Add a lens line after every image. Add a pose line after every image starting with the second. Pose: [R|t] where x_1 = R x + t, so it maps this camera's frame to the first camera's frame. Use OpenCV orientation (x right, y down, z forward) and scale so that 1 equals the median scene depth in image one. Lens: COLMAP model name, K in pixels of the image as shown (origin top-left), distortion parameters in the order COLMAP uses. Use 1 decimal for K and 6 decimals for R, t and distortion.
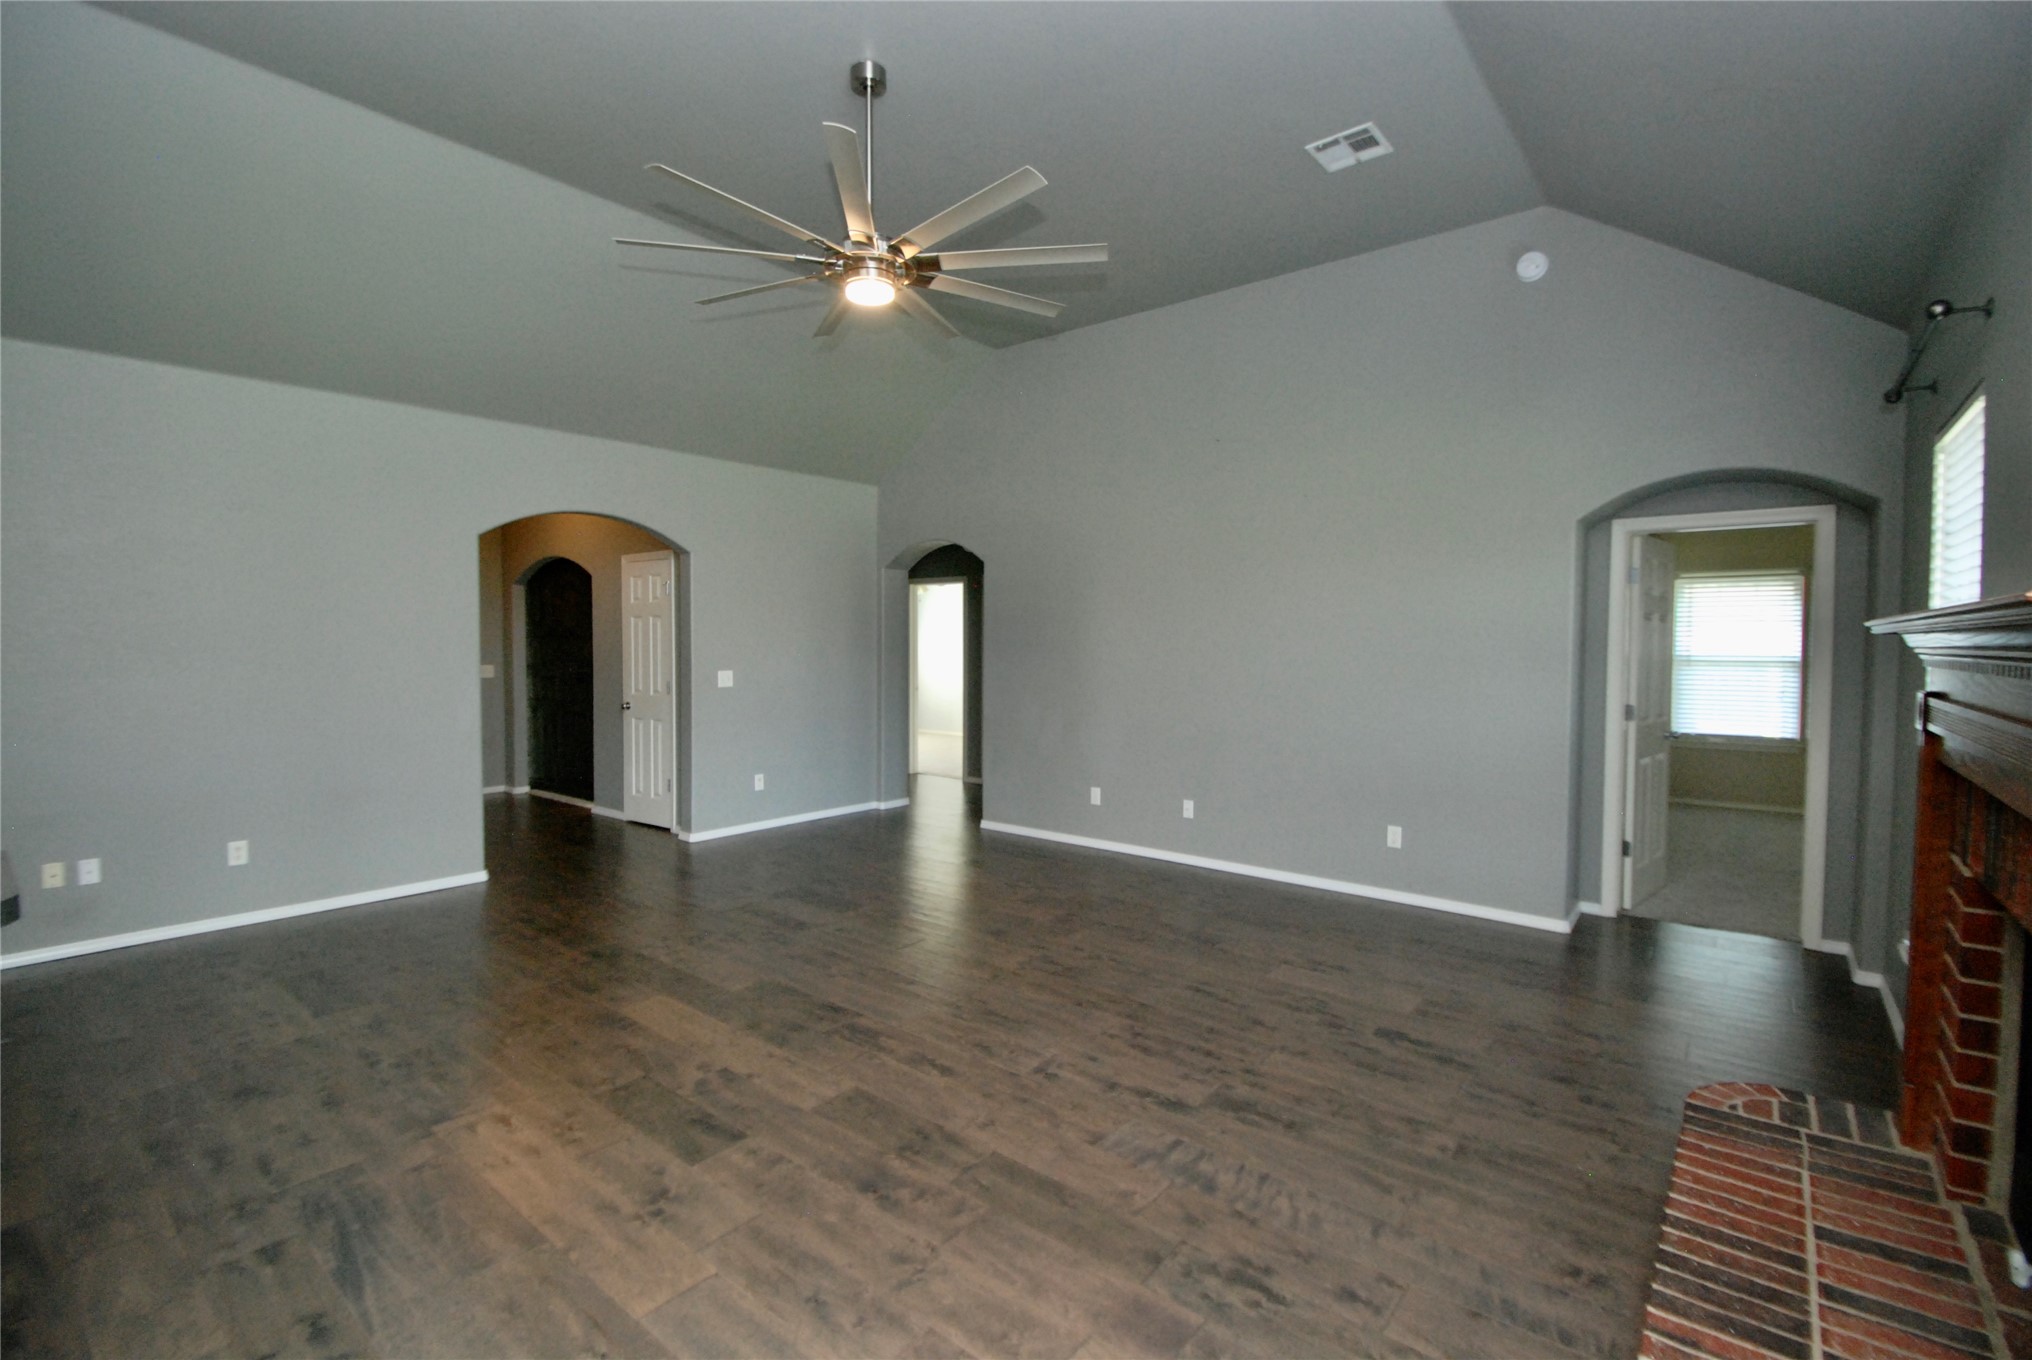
lens RADIAL K [[905.3, 0, 1018.7], [0, 905.3, 668.1], [0, 0, 1]] dist [0.003094, -0.008220]
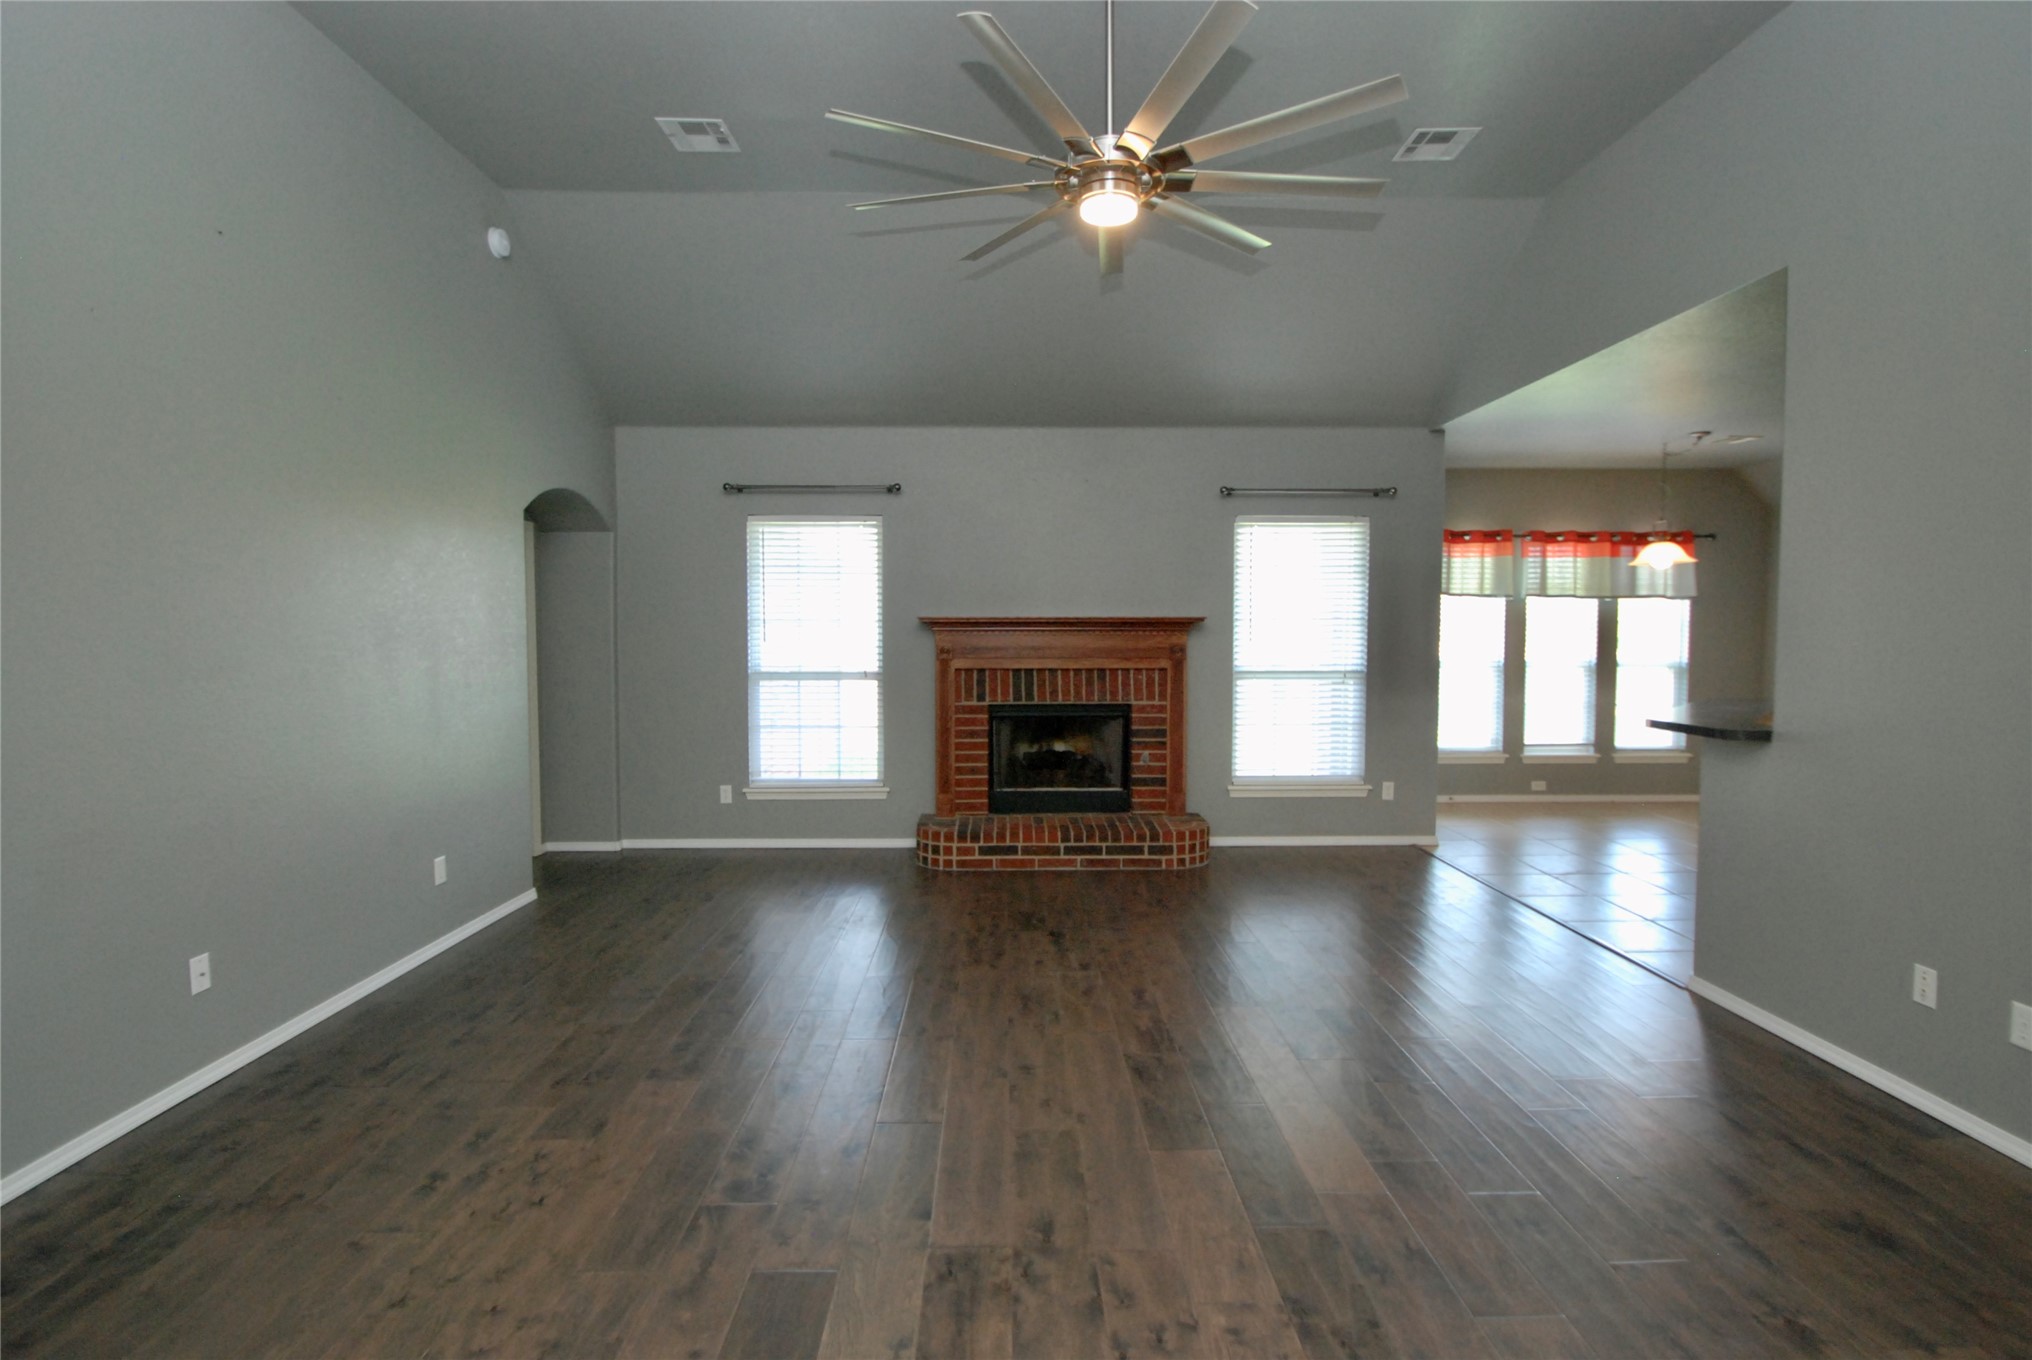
lens RADIAL K [[966.6, 0, 1021.0], [0, 966.6, 669.0], [0, 0, 1]] dist [-0.010790, -0.000253]
pose [[-0.646095, -0.038432, 0.762289, -0.913269], [0.018080, 0.997681, 0.065624, -0.058739], [-0.763043, 0.056181, -0.643902, 1.885594]]
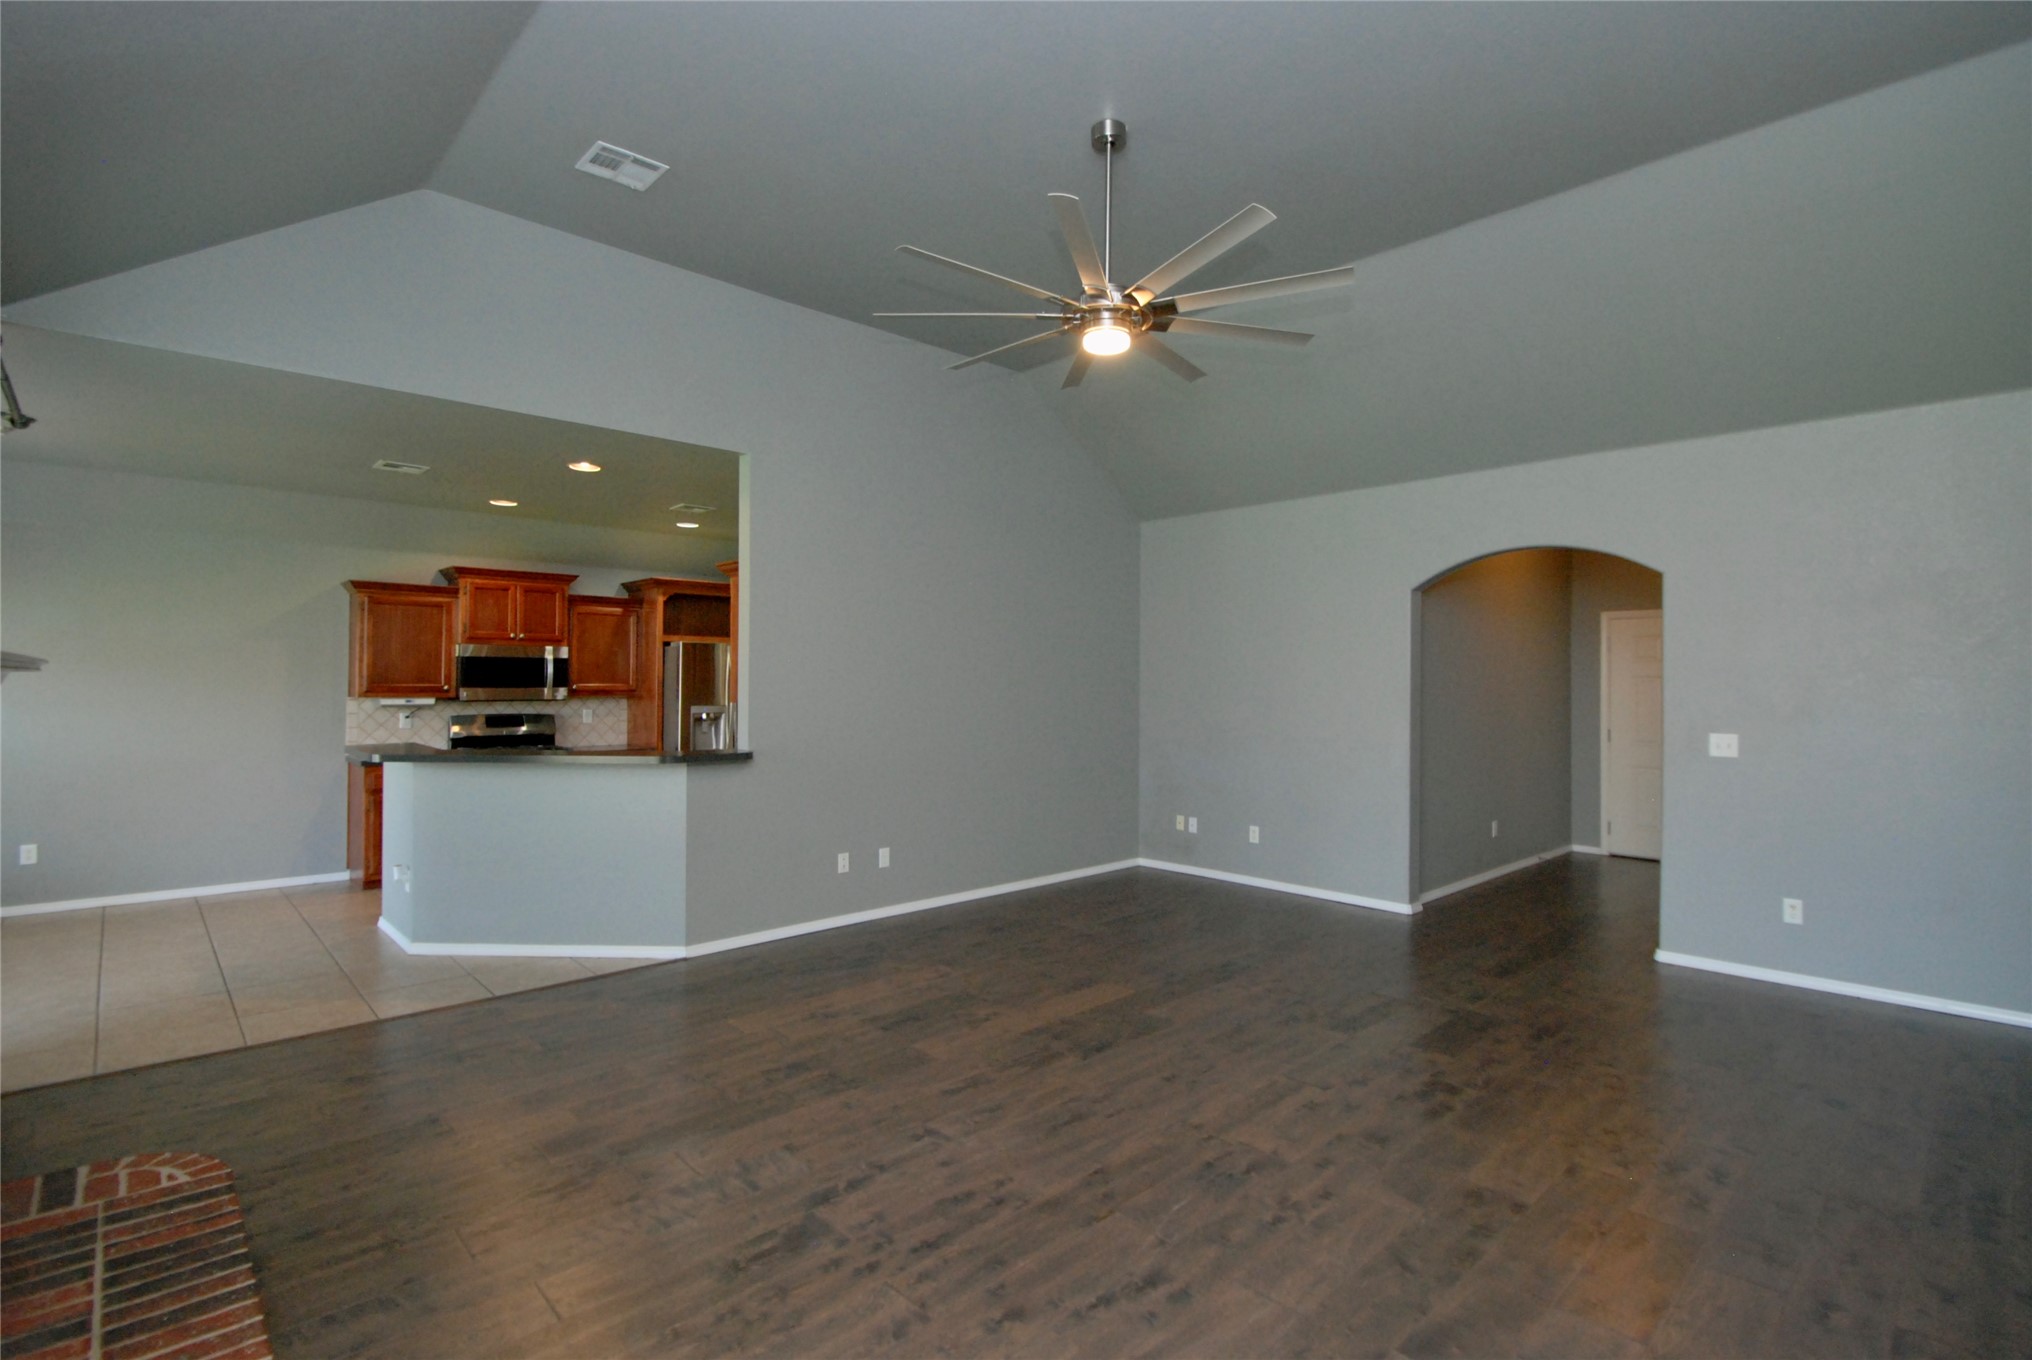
lens RADIAL K [[943.0, 0, 1021.8], [0, 943.0, 673.4], [0, 0, 1]] dist [0.002576, -0.008946]
pose [[-0.128704, -0.012982, -0.991598, 1.005837], [-0.034128, 0.999380, -0.008654, -0.040341], [0.991096, 0.032727, -0.129068, 1.198759]]
